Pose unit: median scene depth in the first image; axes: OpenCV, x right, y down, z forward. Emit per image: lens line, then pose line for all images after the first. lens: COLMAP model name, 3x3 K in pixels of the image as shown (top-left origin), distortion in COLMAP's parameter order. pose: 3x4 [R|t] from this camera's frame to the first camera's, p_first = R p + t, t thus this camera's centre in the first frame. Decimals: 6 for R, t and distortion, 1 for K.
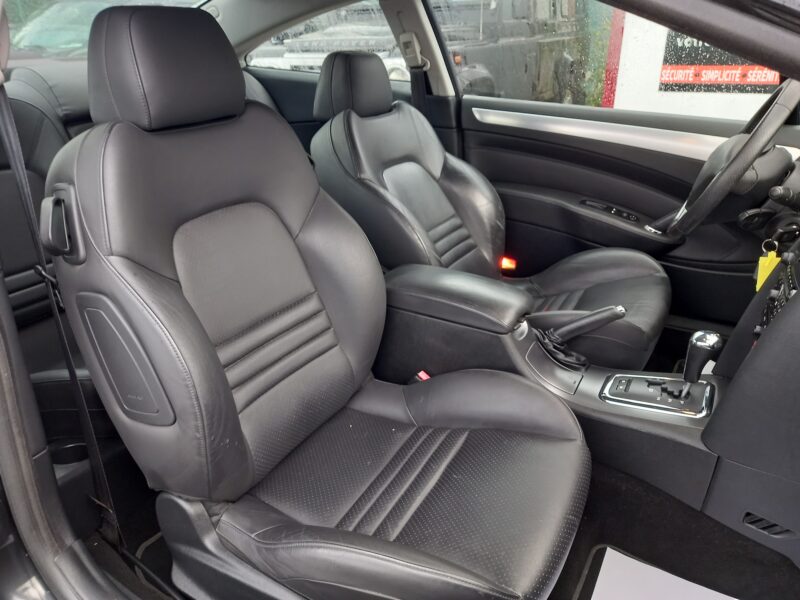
lens RADIAL K [[585.1, 0, 405.2], [0, 585.1, 298.1], [0, 0, 1]] dist [0.071276, -0.065777]
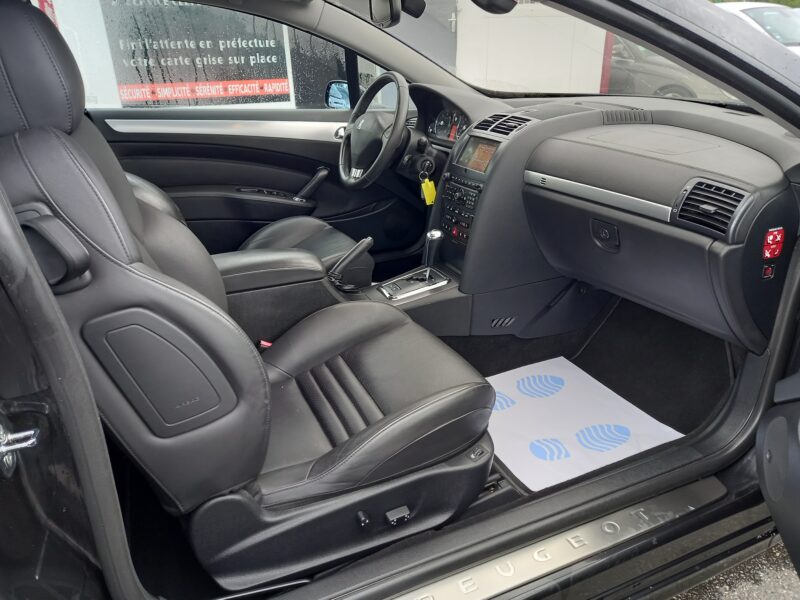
lens RADIAL K [[585.1, 0, 405.2], [0, 585.1, 298.1], [0, 0, 1]] dist [0.071276, -0.065777]
pose [[0.591830, -0.315200, 0.741880, -0.441053], [0.343150, 0.931331, 0.121946, 0.005963], [-0.729373, 0.182405, 0.659351, 0.036572]]
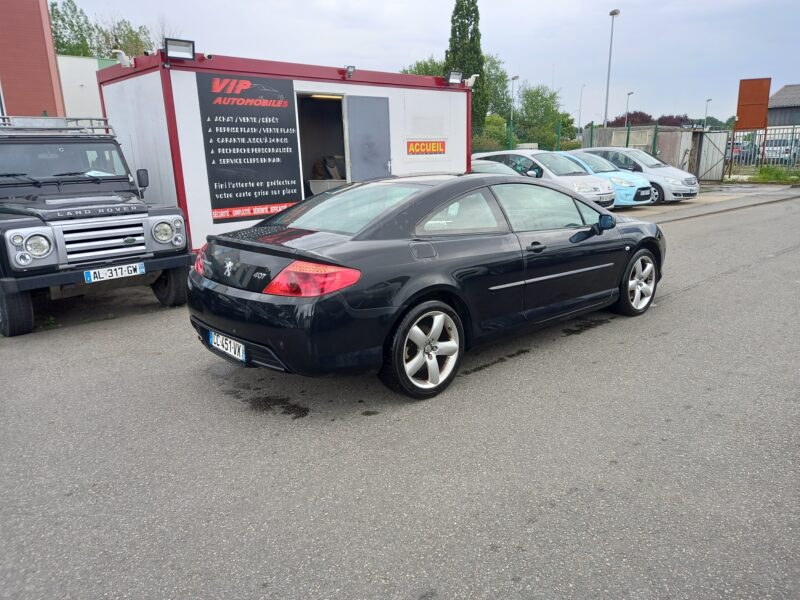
lens RADIAL K [[577.9, 0, 406.9], [0, 577.9, 300.4], [0, 0, 1]] dist [0.081321, -0.072494]
pose [[0.305929, -0.214172, 0.927652, -2.752801], [0.425701, 0.902310, 0.067930, -0.095392], [-0.851578, 0.374121, 0.367216, 0.039986]]
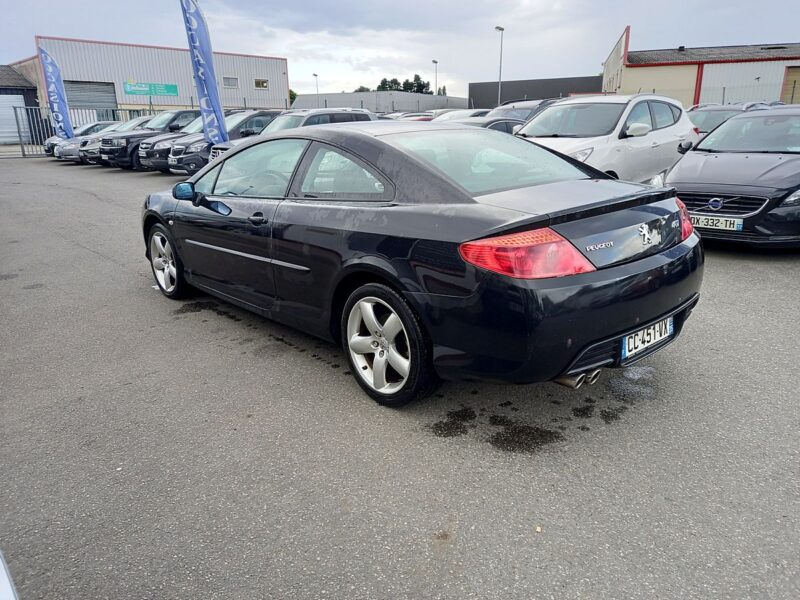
lens RADIAL K [[577.9, 0, 406.9], [0, 577.9, 300.4], [0, 0, 1]] dist [0.081321, -0.072494]
pose [[-0.953850, -0.051906, 0.295763, -0.906040], [0.160482, 0.744368, 0.648198, -1.266544], [-0.253802, 0.665749, -0.701686, 2.596628]]
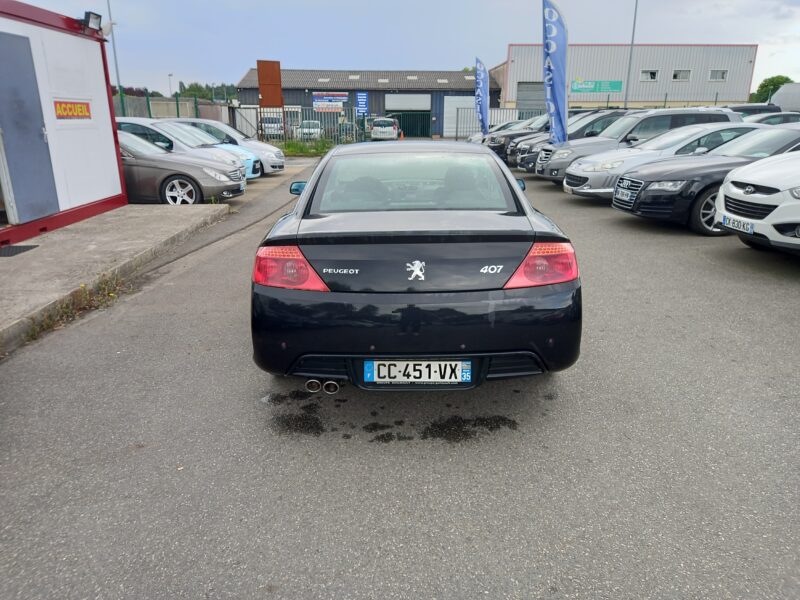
lens RADIAL K [[585.1, 0, 405.2], [0, 585.1, 298.1], [0, 0, 1]] dist [0.071276, -0.065777]
pose [[-0.507627, -0.223404, 0.832109, -2.303928], [0.384394, 0.805623, 0.450792, -0.960974], [-0.771075, 0.548692, -0.323081, 1.826307]]
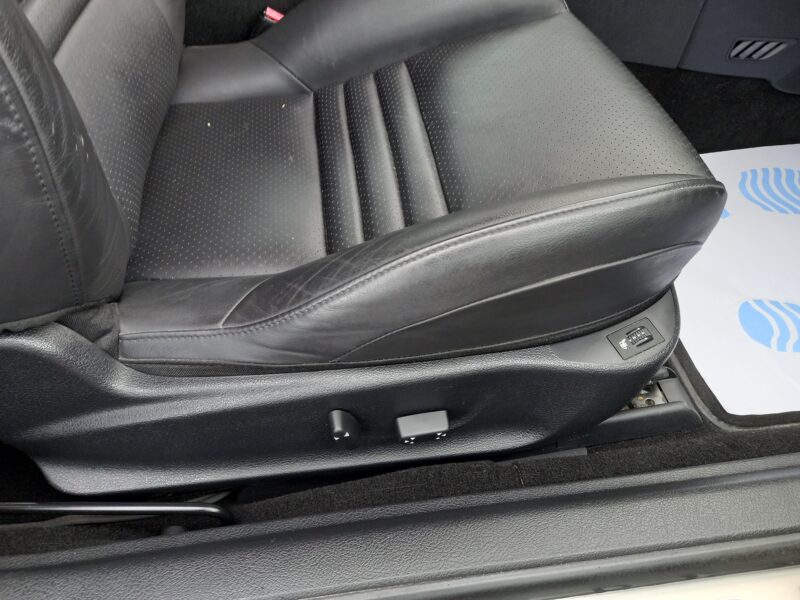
lens RADIAL K [[585.1, 0, 405.2], [0, 585.1, 298.1], [0, 0, 1]] dist [0.071276, -0.065777]
pose [[0.800982, -0.433254, 0.413180, -0.166817], [0.236050, 0.862779, 0.447095, 0.102828], [-0.550189, -0.260584, 0.793340, 0.276165]]
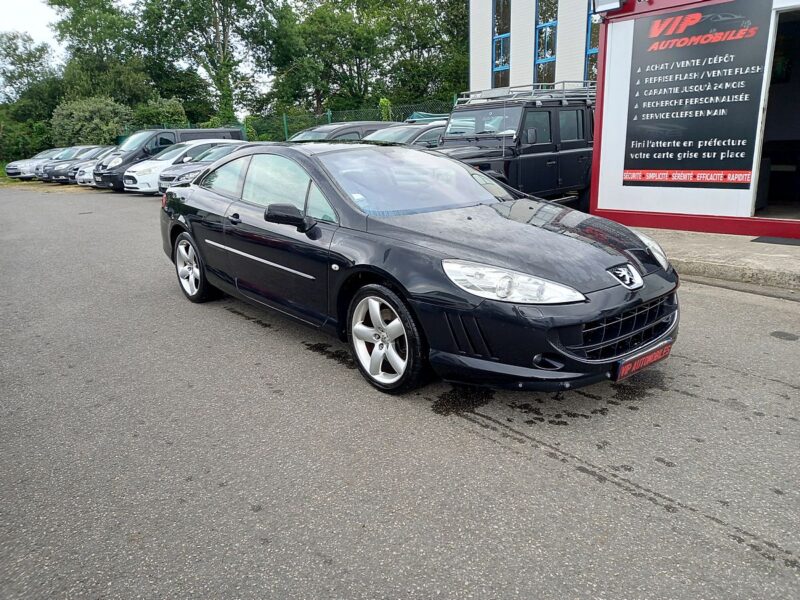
lens RADIAL K [[585.1, 0, 405.2], [0, 585.1, 298.1], [0, 0, 1]] dist [0.071276, -0.065777]
pose [[0.946223, 0.076871, -0.314251, 1.117749], [-0.127594, 0.981295, -0.144150, 0.677502], [0.297292, 0.176494, 0.938332, -1.631505]]
